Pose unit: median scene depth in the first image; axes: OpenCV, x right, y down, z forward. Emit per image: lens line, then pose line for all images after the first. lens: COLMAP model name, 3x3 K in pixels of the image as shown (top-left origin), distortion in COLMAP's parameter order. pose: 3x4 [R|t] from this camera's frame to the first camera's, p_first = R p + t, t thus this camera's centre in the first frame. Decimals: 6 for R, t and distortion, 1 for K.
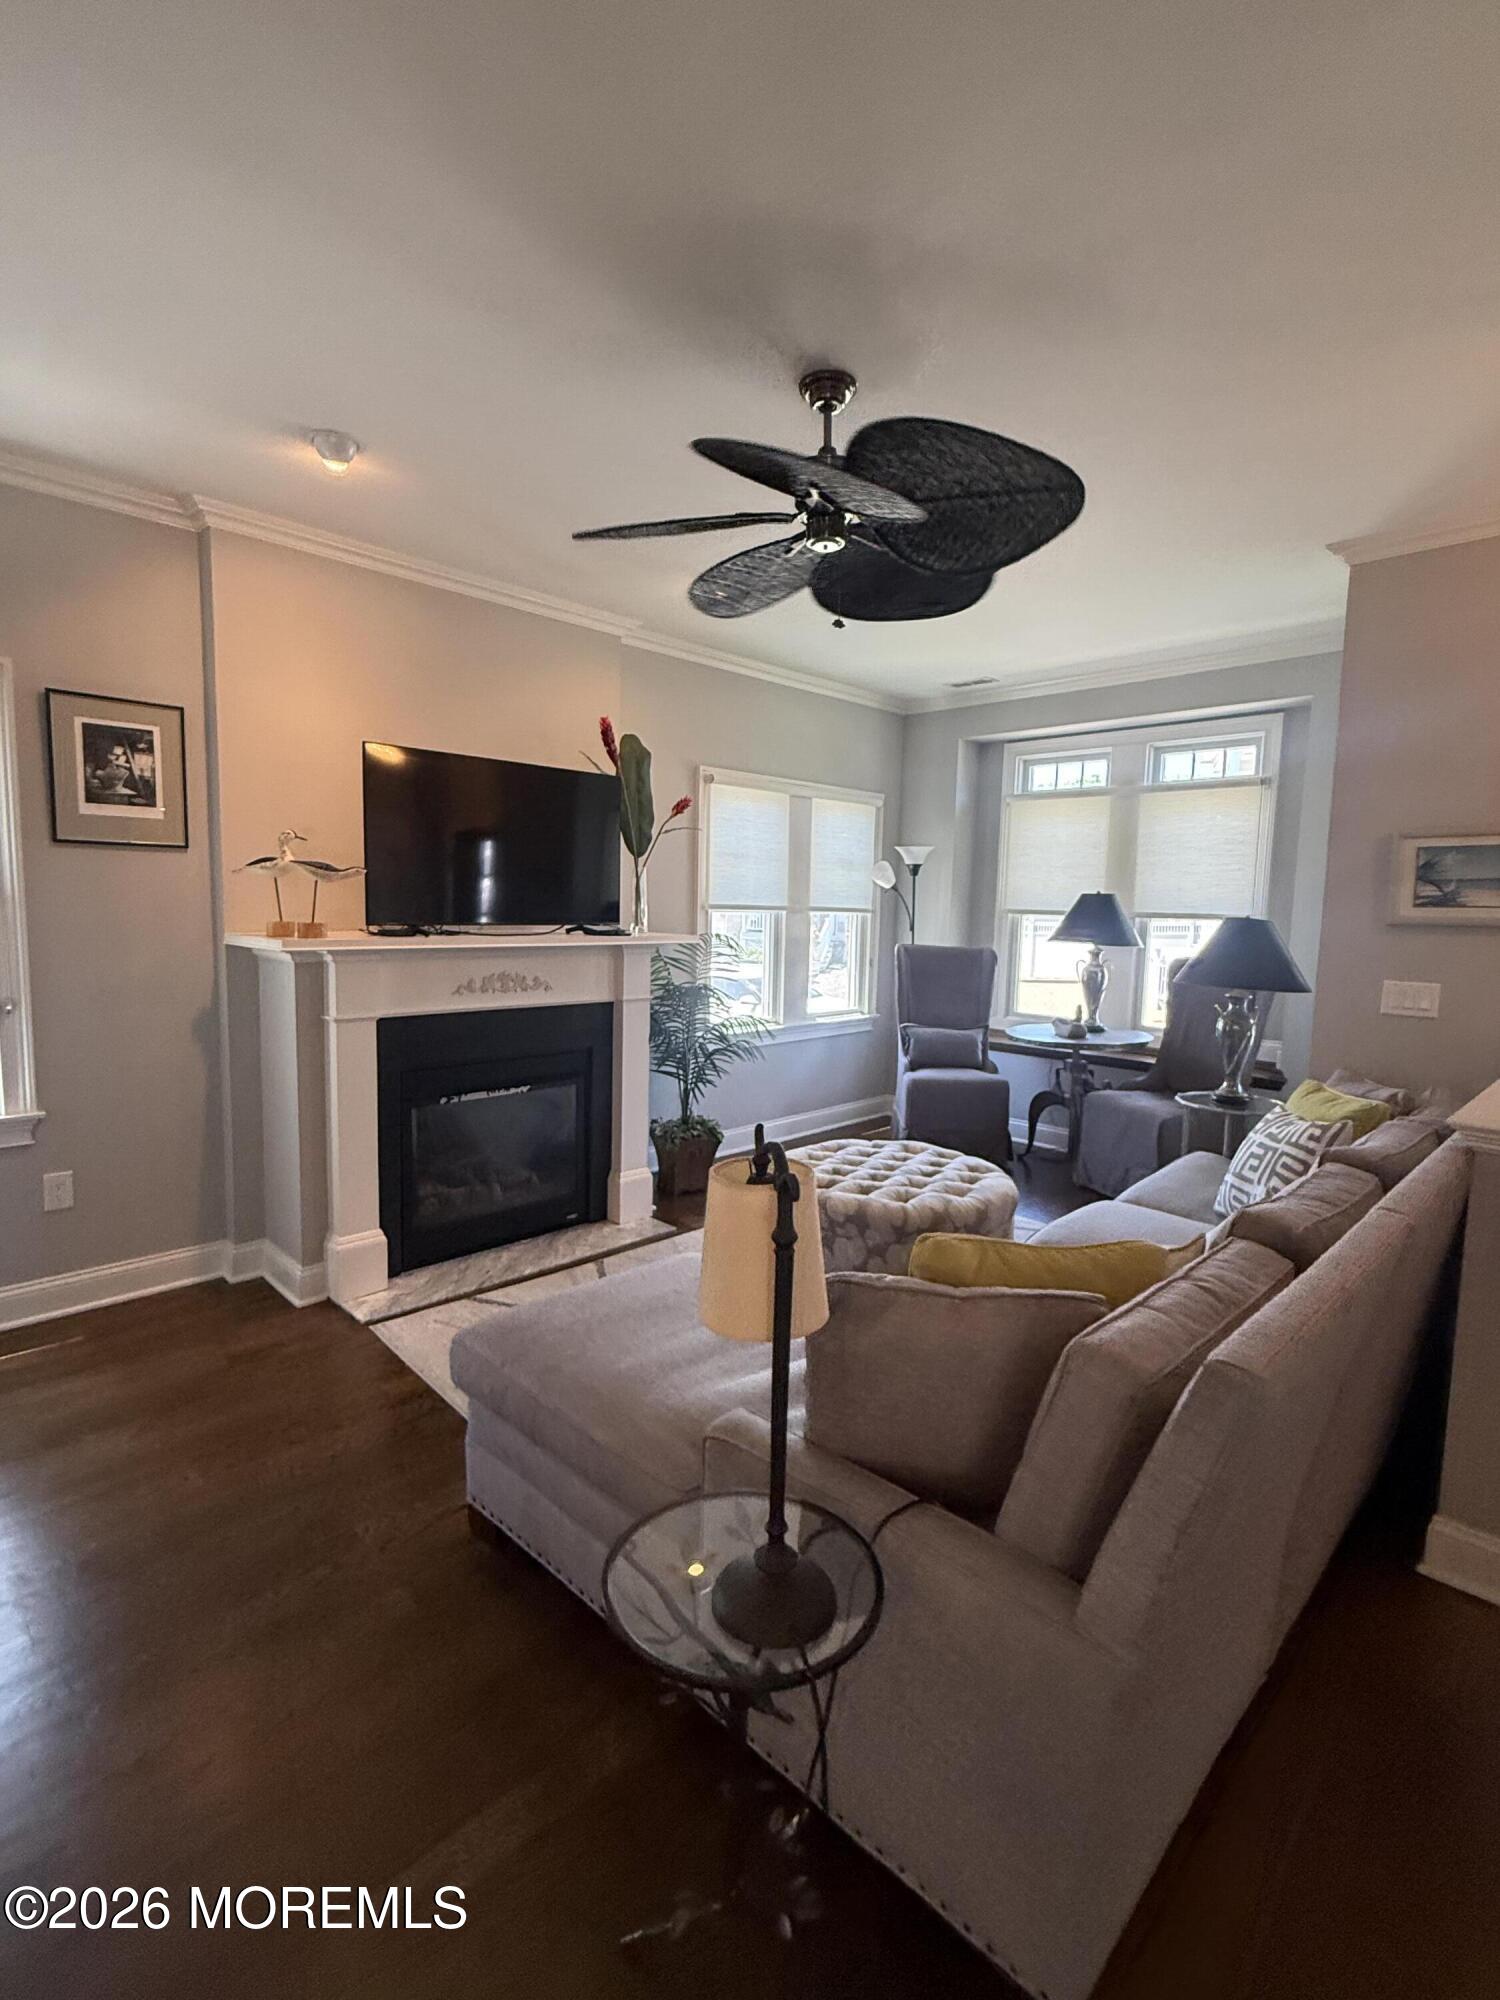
lens RADIAL K [[941.0, 0, 747.5], [0, 941.0, 989.3], [0, 0, 1]] dist [-0.000414, -0.000104]
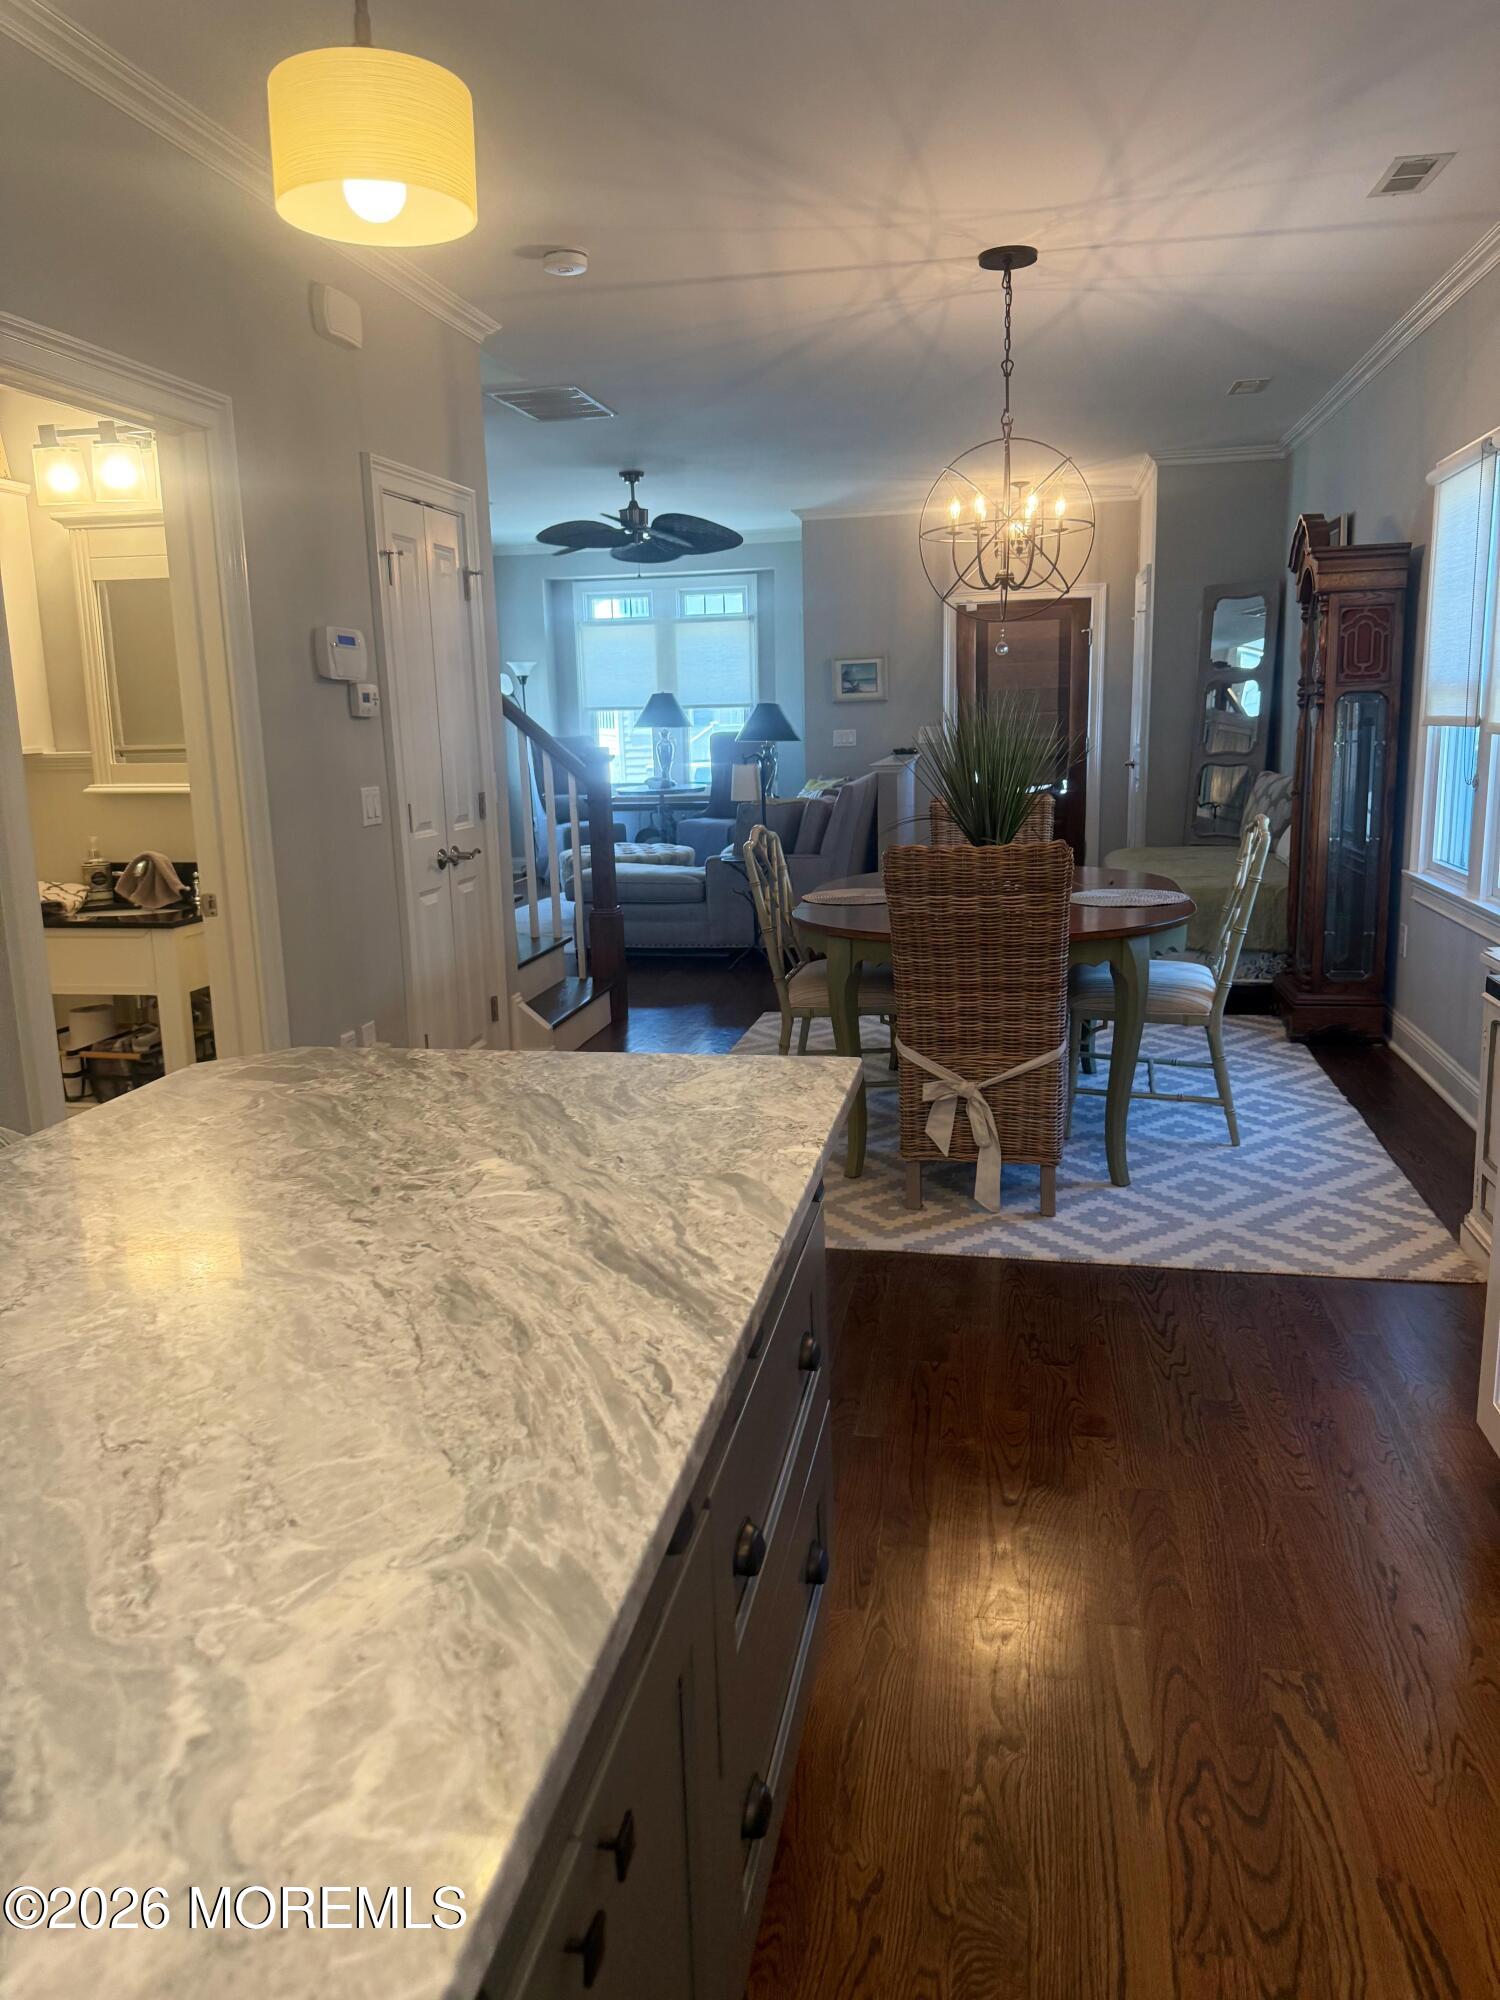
lens RADIAL K [[1410.2, 0, 747.9], [0, 1410.2, 998.7], [0, 0, 1]] dist [-0.012332, -0.001238]
pose [[0.825838, -0.154021, 0.542465, -0.839882], [0.095126, 0.986241, 0.135204, 0.092259], [-0.555825, -0.060054, 0.829127, -1.006947]]
